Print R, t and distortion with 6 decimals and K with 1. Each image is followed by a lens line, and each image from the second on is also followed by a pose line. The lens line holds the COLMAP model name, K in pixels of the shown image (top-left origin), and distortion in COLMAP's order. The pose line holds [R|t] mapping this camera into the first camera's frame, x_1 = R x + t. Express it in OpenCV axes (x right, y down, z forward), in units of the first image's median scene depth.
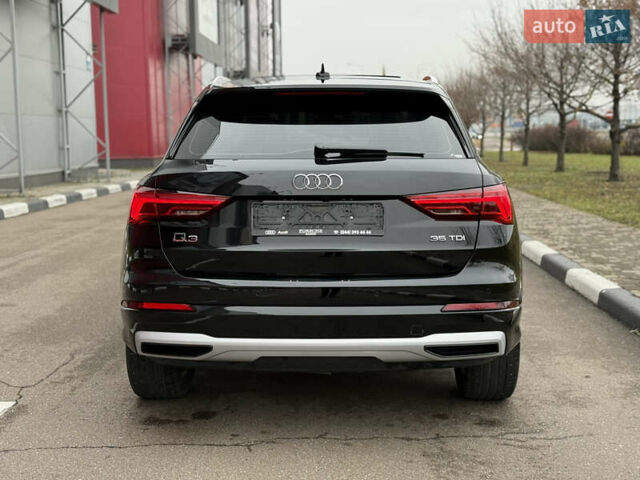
lens RADIAL K [[922.3, 0, 320.0], [0, 922.3, 240.0], [0, 0, 1]] dist [0.171899, -0.144338]
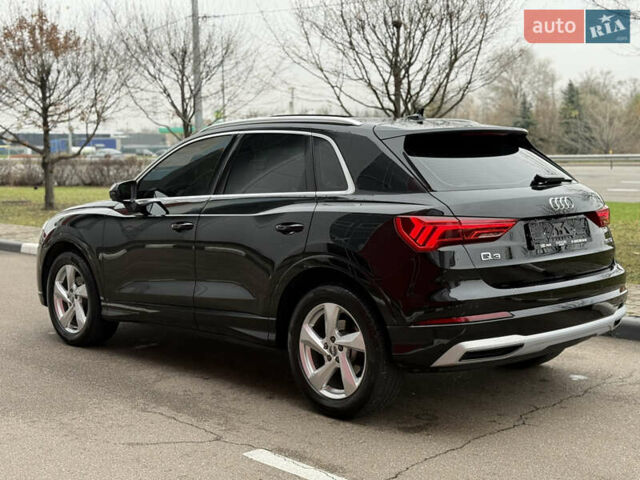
lens RADIAL K [[922.3, 0, 320.0], [0, 922.3, 240.0], [0, 0, 1]] dist [0.171899, -0.144338]
pose [[0.701962, -0.070957, 0.708671, -1.035550], [0.092581, 0.995673, 0.007988, -0.048143], [-0.706172, 0.060003, 0.705494, 0.293524]]
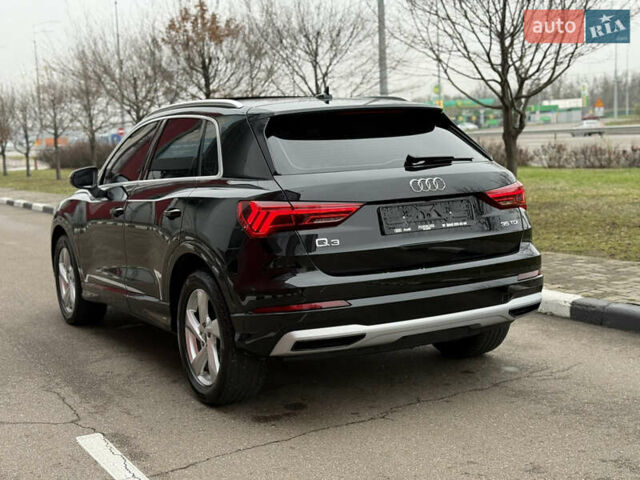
lens RADIAL K [[922.3, 0, 320.0], [0, 922.3, 240.0], [0, 0, 1]] dist [0.171899, -0.144338]
pose [[0.856304, -0.091655, 0.508274, -0.662299], [0.100822, 0.994859, 0.009543, -0.015650], [-0.506535, 0.043074, 0.861143, 0.035070]]
